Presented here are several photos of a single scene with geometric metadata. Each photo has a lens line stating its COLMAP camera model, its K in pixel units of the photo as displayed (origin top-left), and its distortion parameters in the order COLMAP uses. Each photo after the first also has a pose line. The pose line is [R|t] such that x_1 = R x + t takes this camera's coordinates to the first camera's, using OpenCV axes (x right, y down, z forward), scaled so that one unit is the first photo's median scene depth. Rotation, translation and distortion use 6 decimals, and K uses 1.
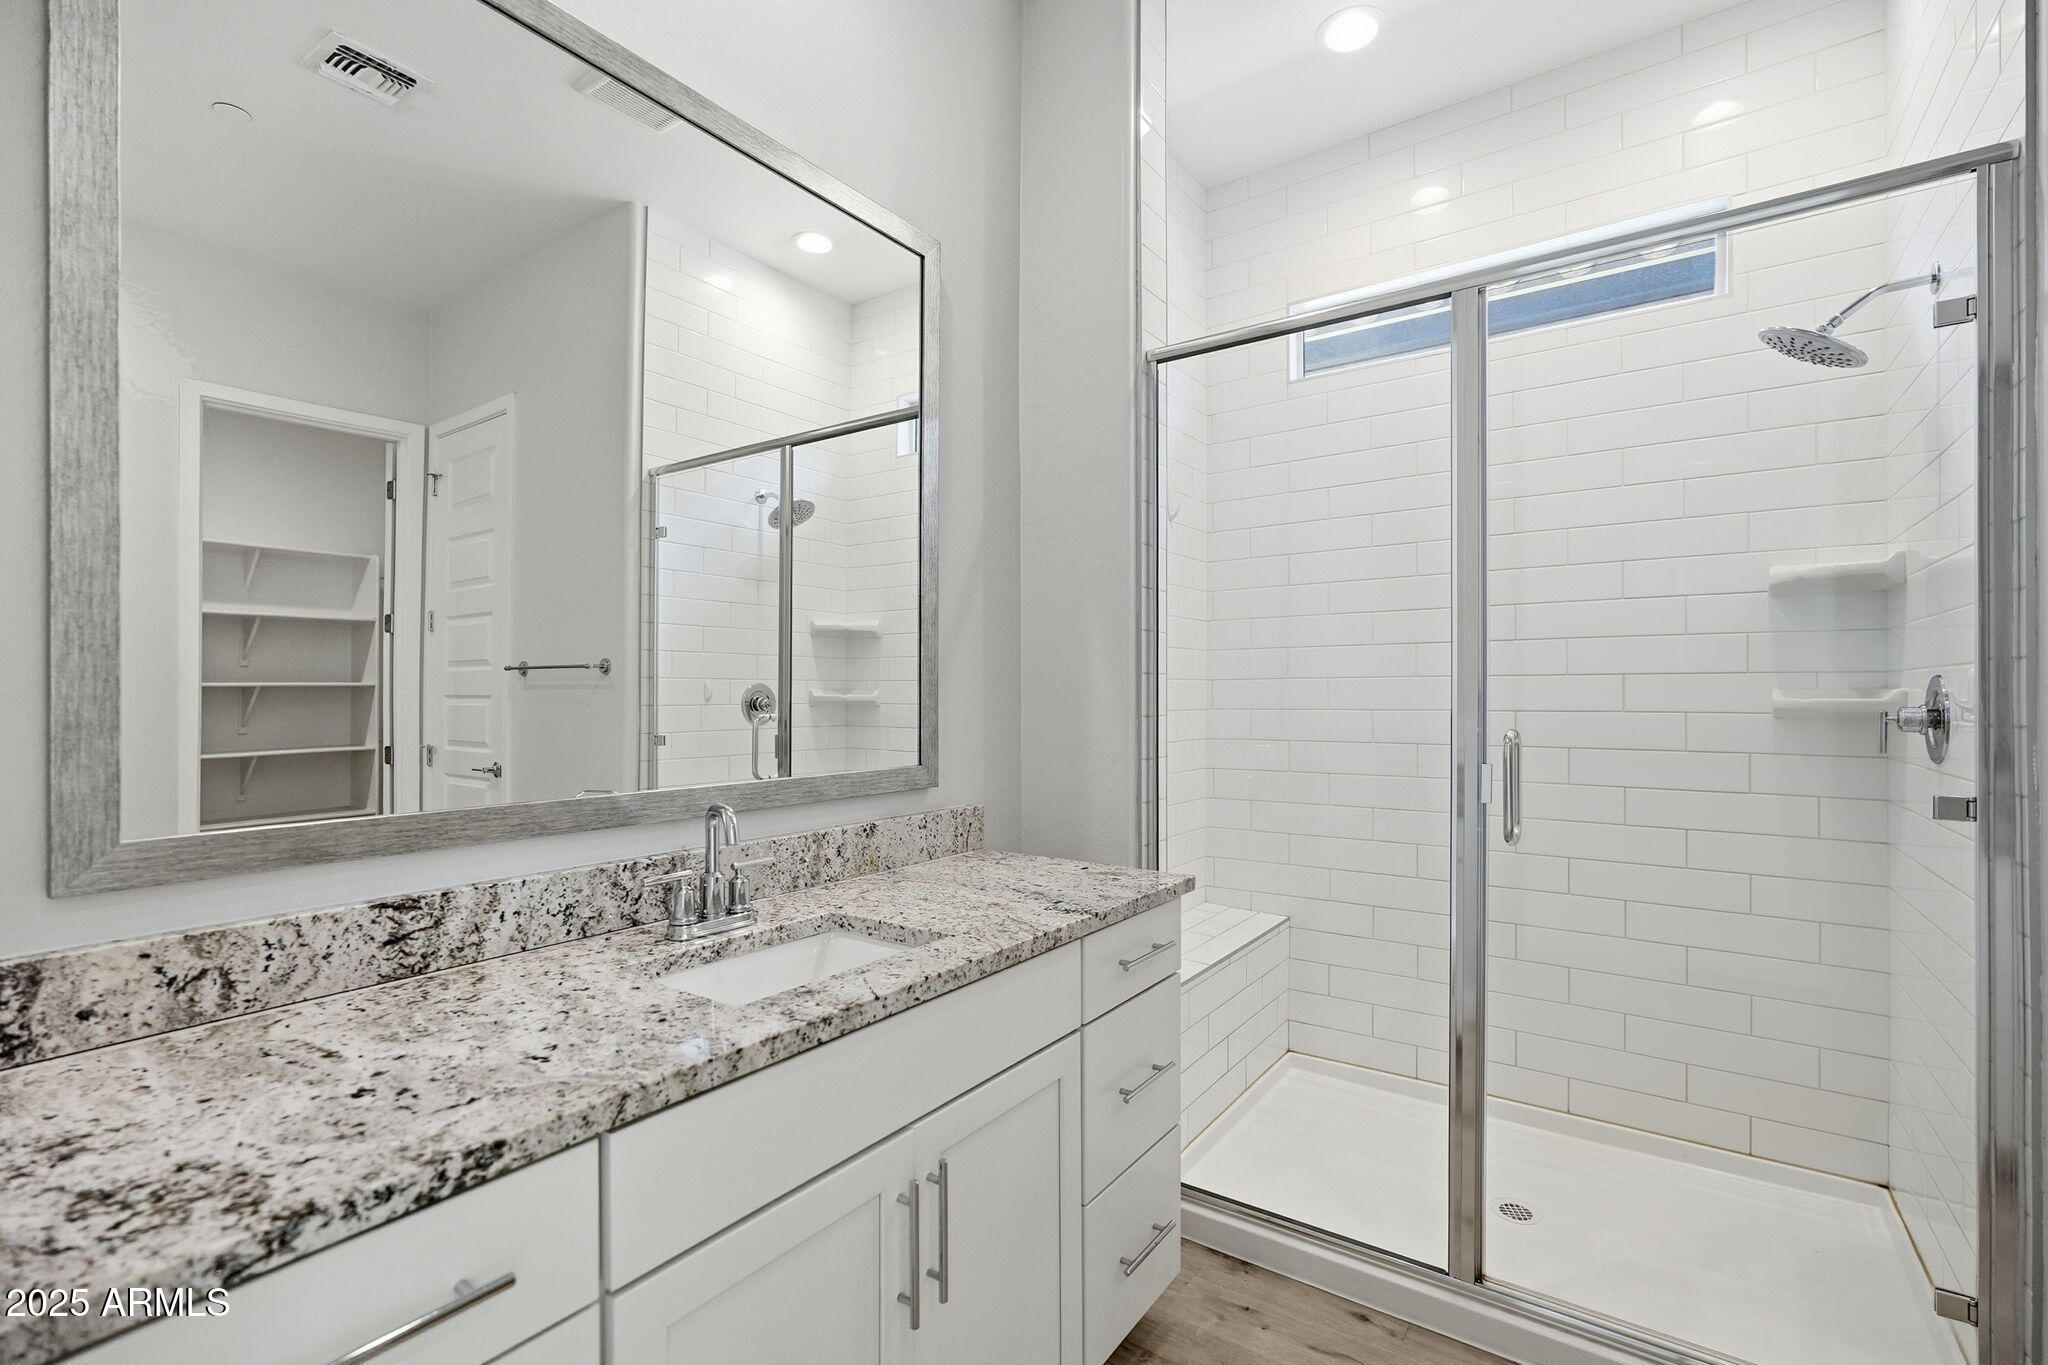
lens RADIAL K [[905.2, 0, 1024.0], [0, 905.2, 695.8], [0, 0, 1]] dist [-0.015443, 0.008830]
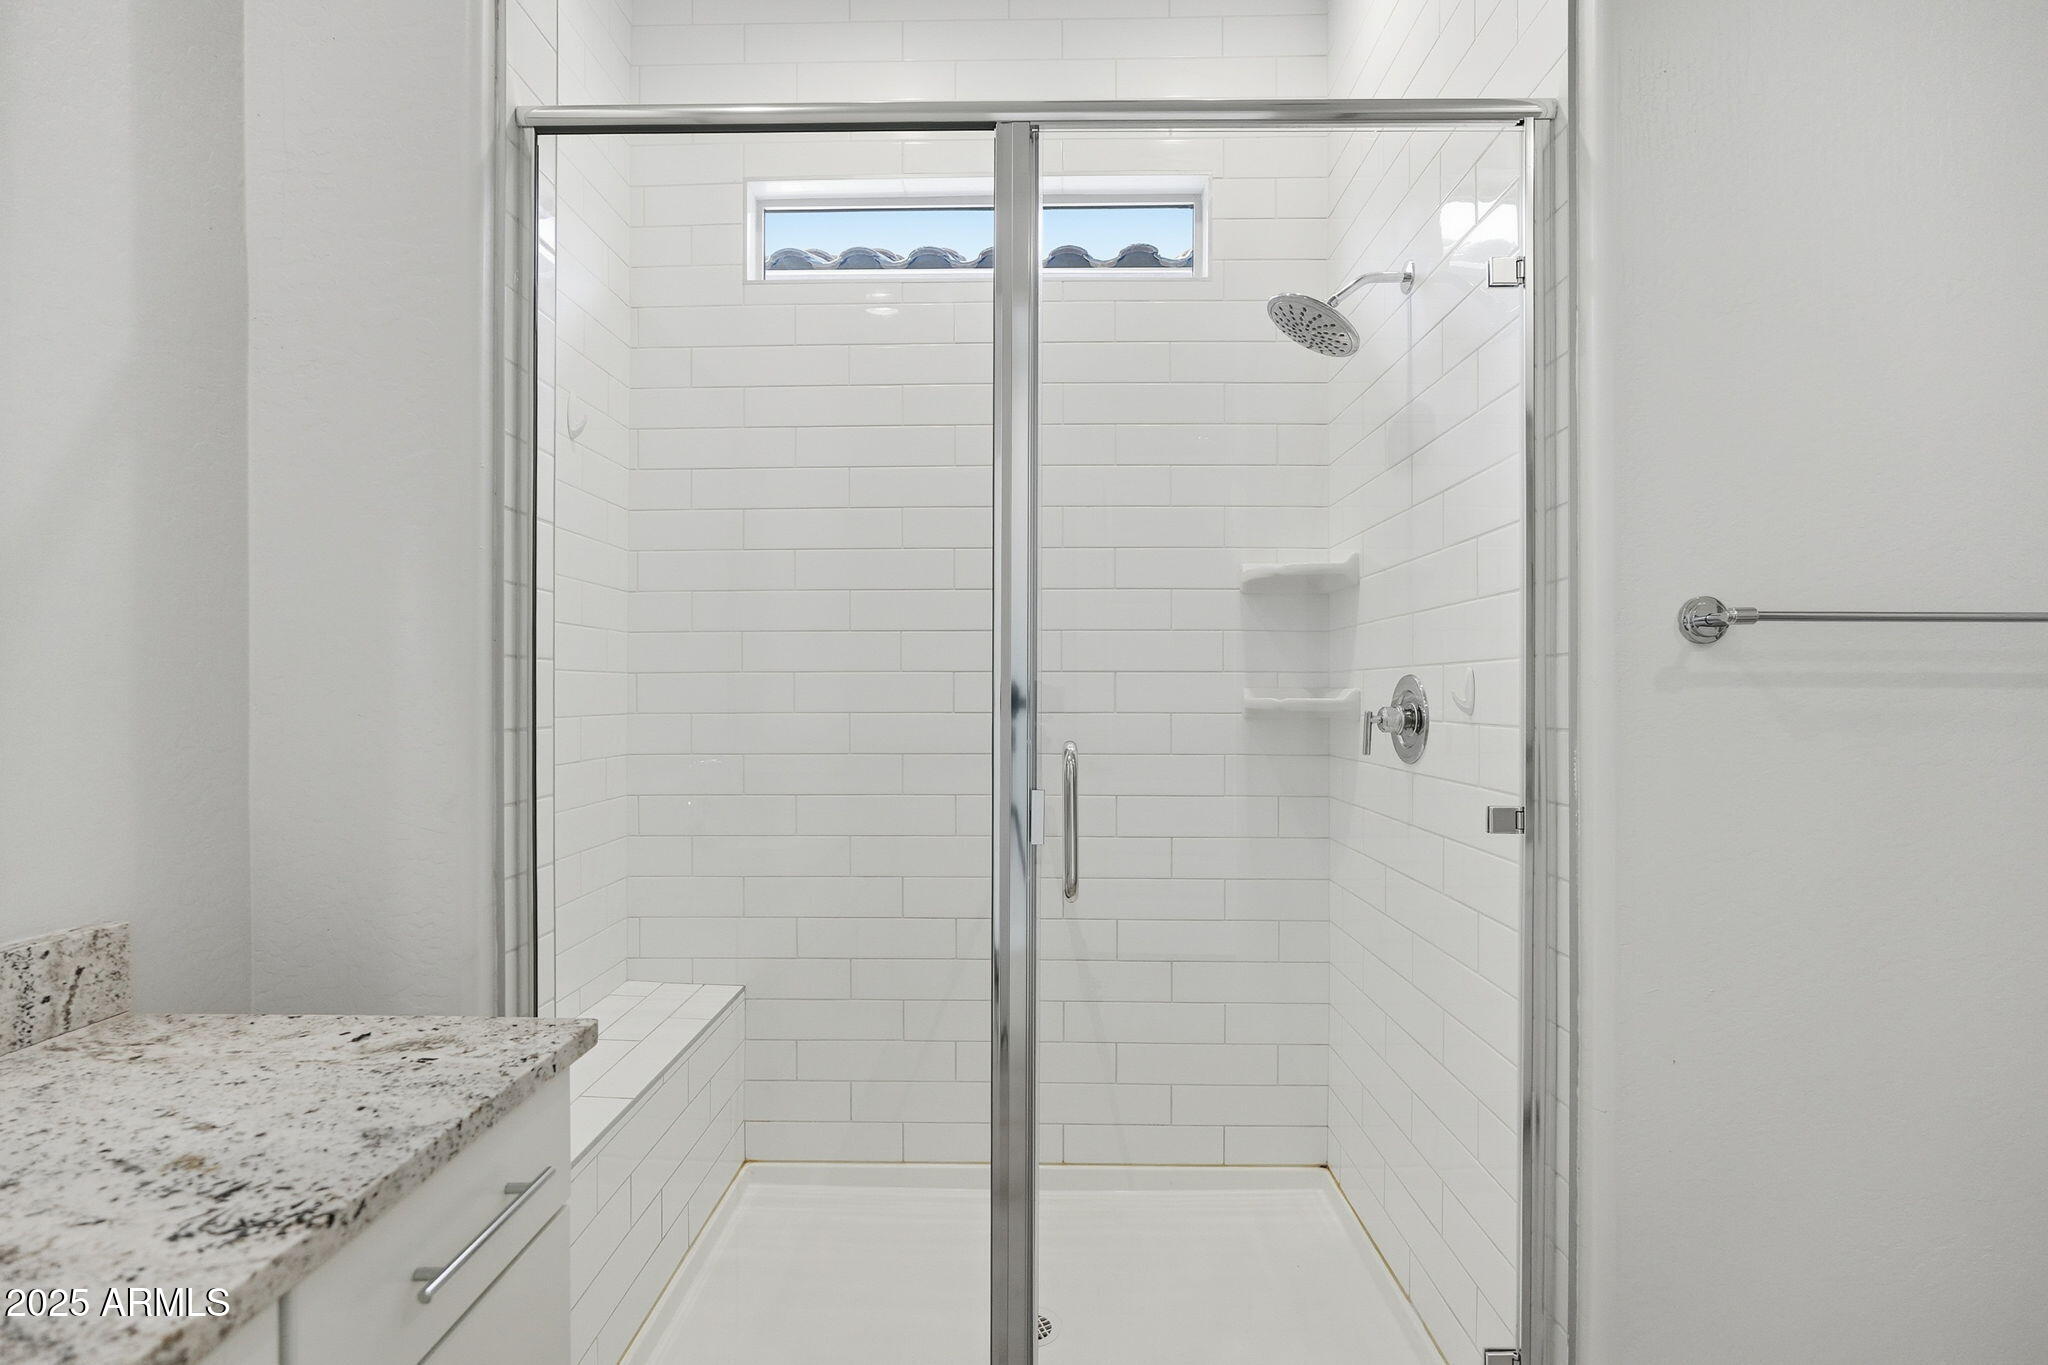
lens RADIAL K [[905.2, 0, 1024.0], [0, 905.2, 695.8], [0, 0, 1]] dist [-0.015443, 0.008830]
pose [[0.822467, -0.000354, 0.568813, 0.077717], [-0.000724, 0.999998, 0.001669, -0.000866], [-0.568812, -0.001785, 0.822465, 0.343709]]
